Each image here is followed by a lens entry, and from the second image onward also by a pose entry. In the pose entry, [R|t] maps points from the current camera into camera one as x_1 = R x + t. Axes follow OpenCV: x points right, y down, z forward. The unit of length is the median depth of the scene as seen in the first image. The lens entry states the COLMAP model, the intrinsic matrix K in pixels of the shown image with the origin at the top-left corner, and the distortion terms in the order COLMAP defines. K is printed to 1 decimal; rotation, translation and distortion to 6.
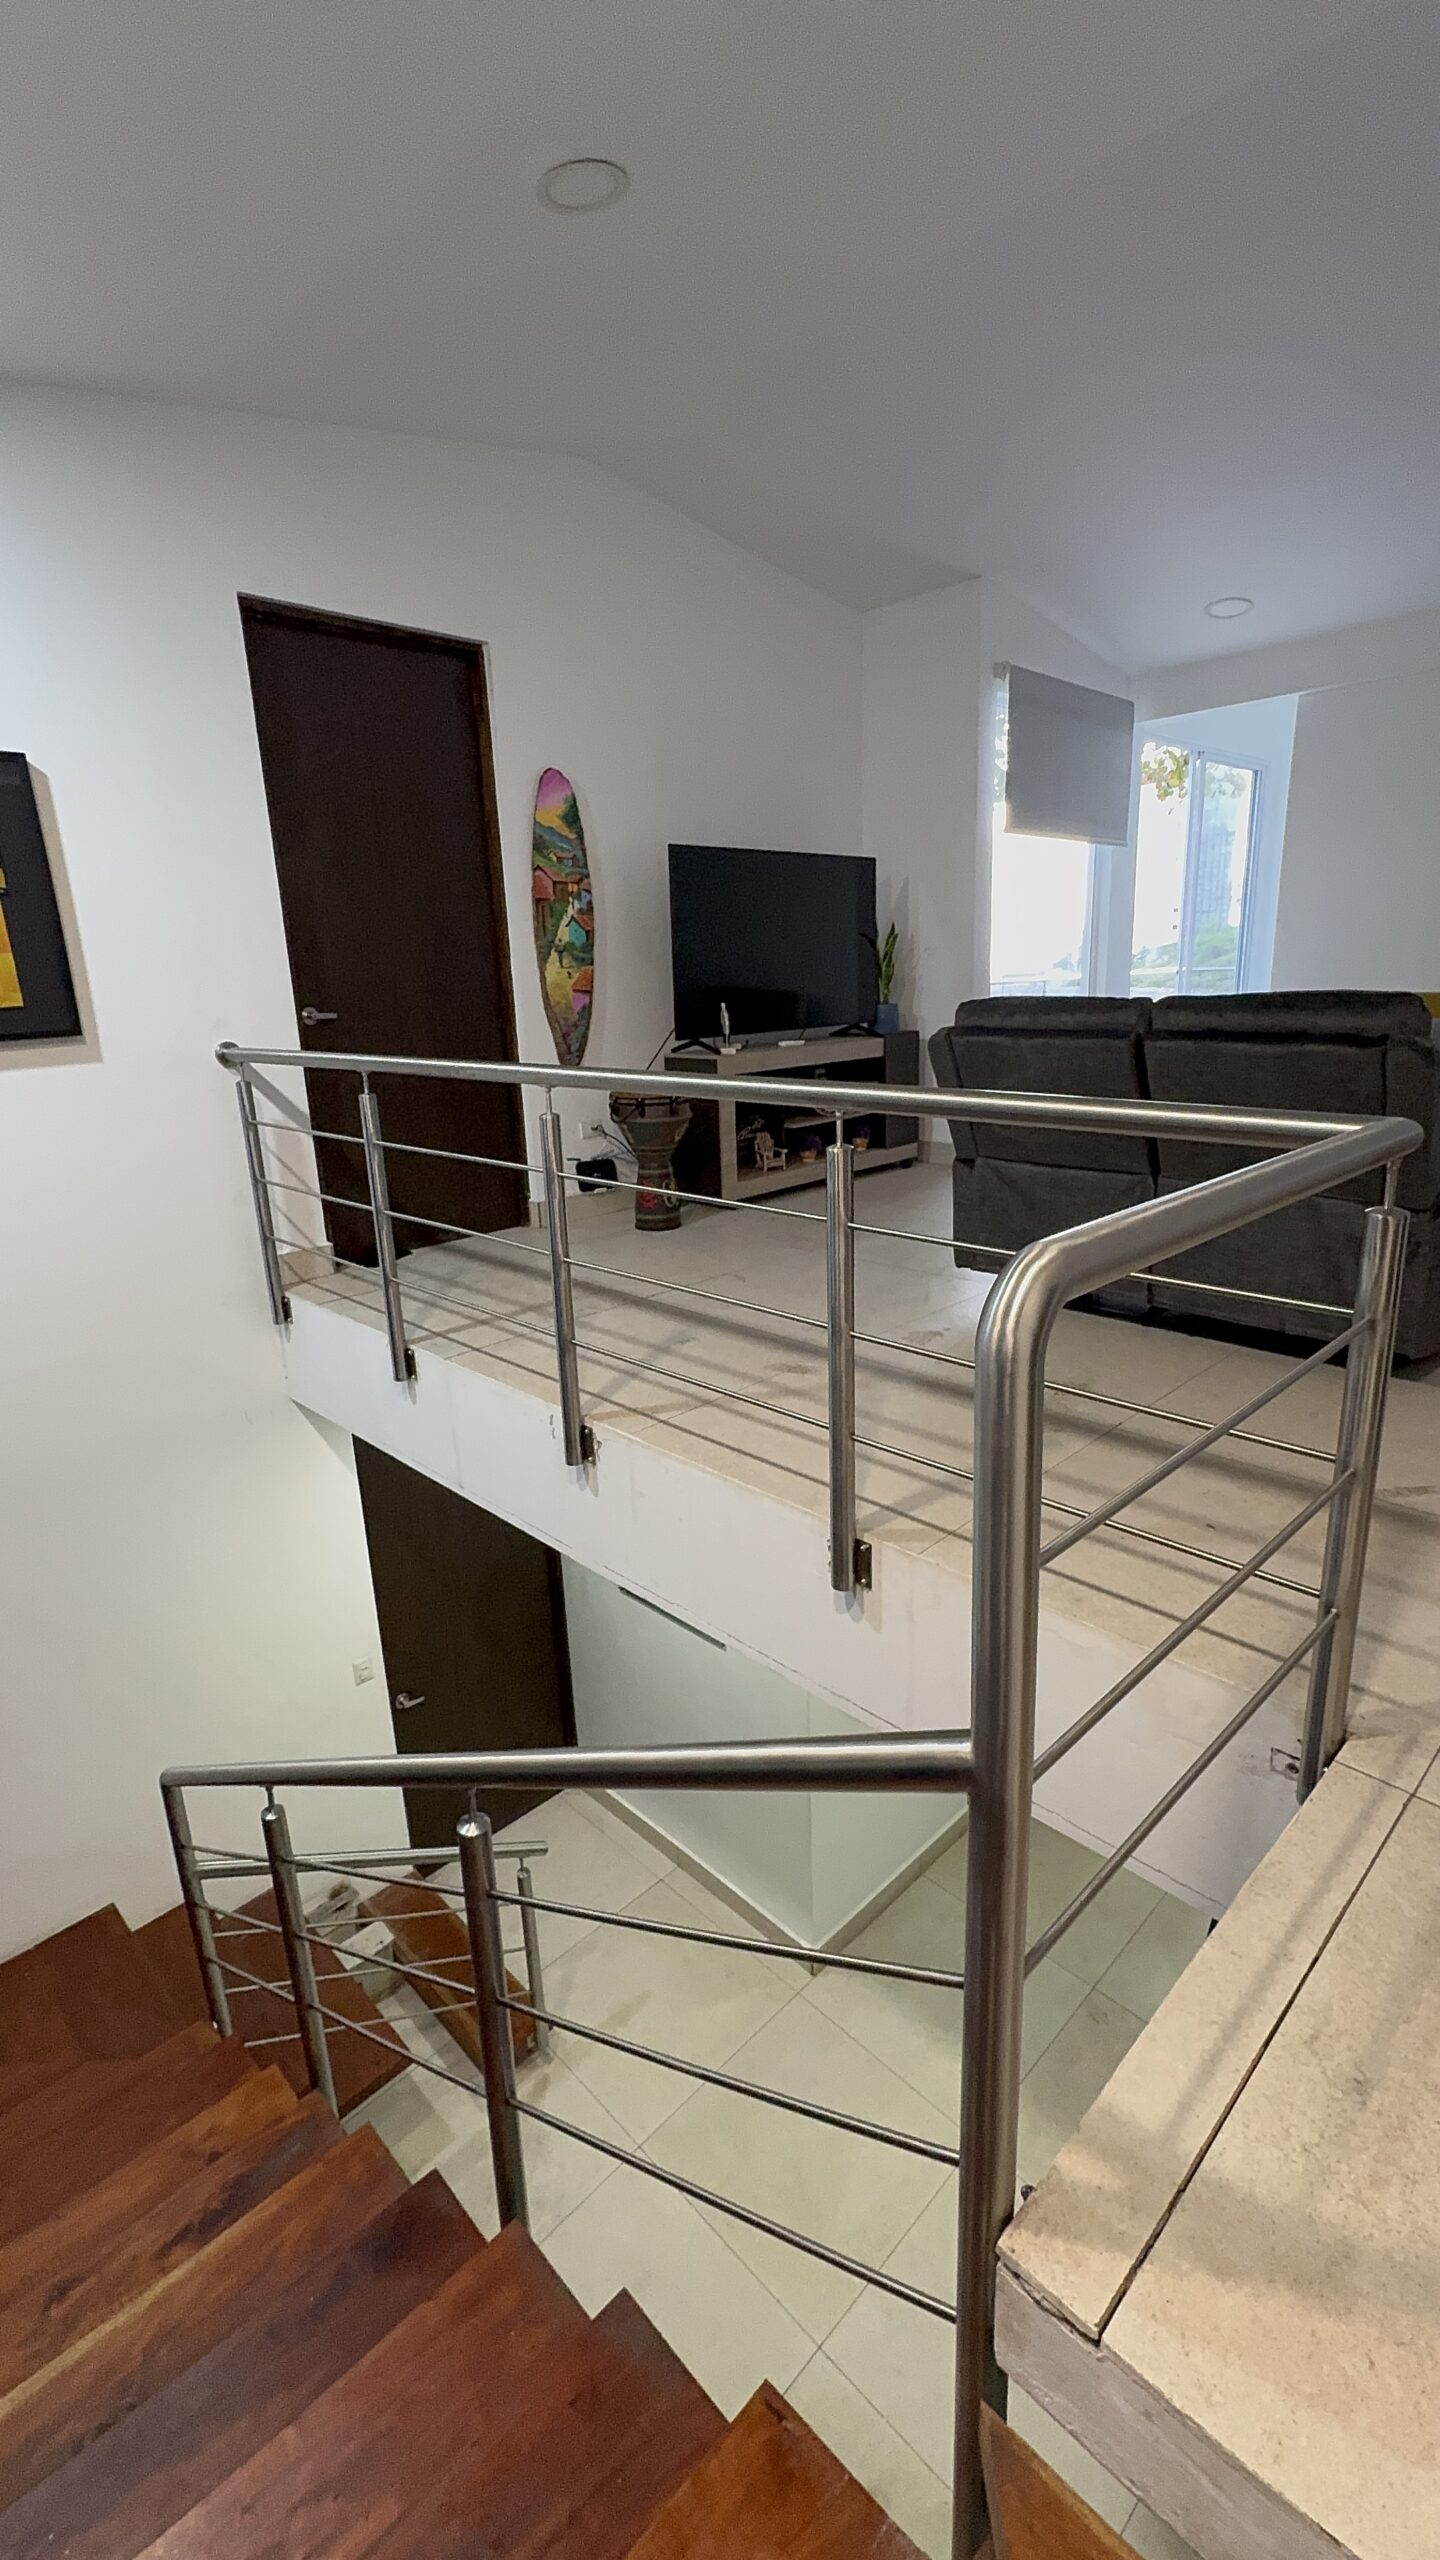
lens RADIAL K [[1116.2, 0, 721.4], [0, 1116.2, 1275.5], [0, 0, 1]] dist [0.002023, 0.002254]
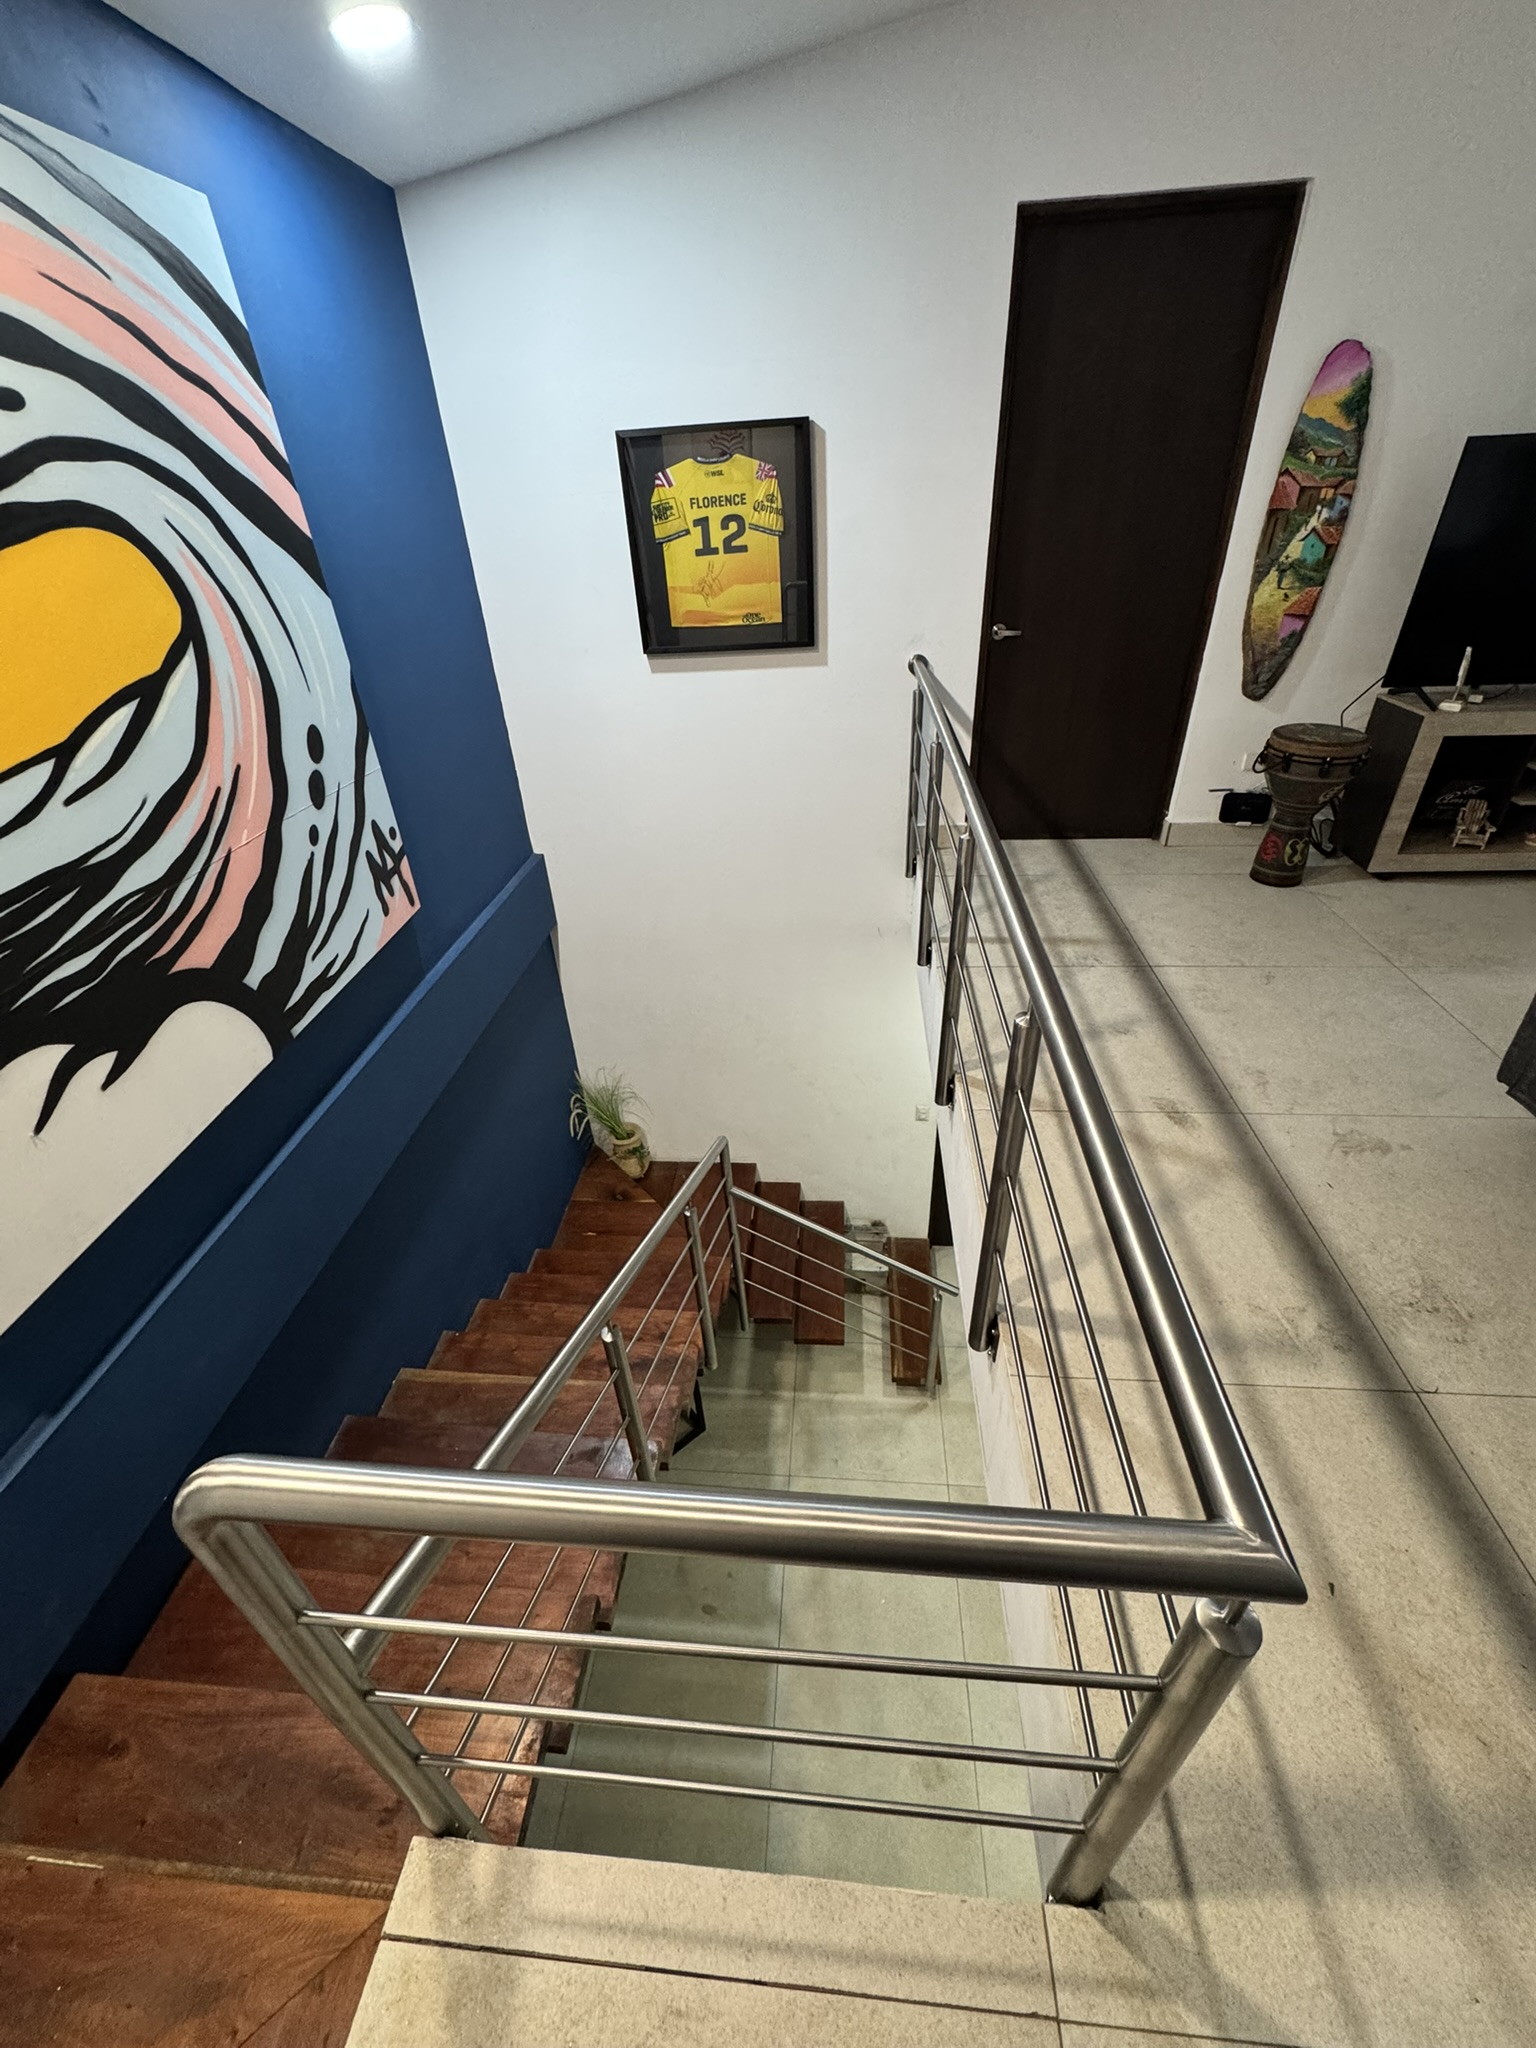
lens RADIAL K [[818.9, 0, 769.6], [0, 818.9, 1025.2], [0, 0, 1]] dist [-0.003998, 0.000992]
pose [[0.654657, 0.419400, -0.628911, 0.187929], [-0.181832, 0.894914, 0.407512, -0.164521], [0.733731, -0.152425, 0.662122, 0.179122]]
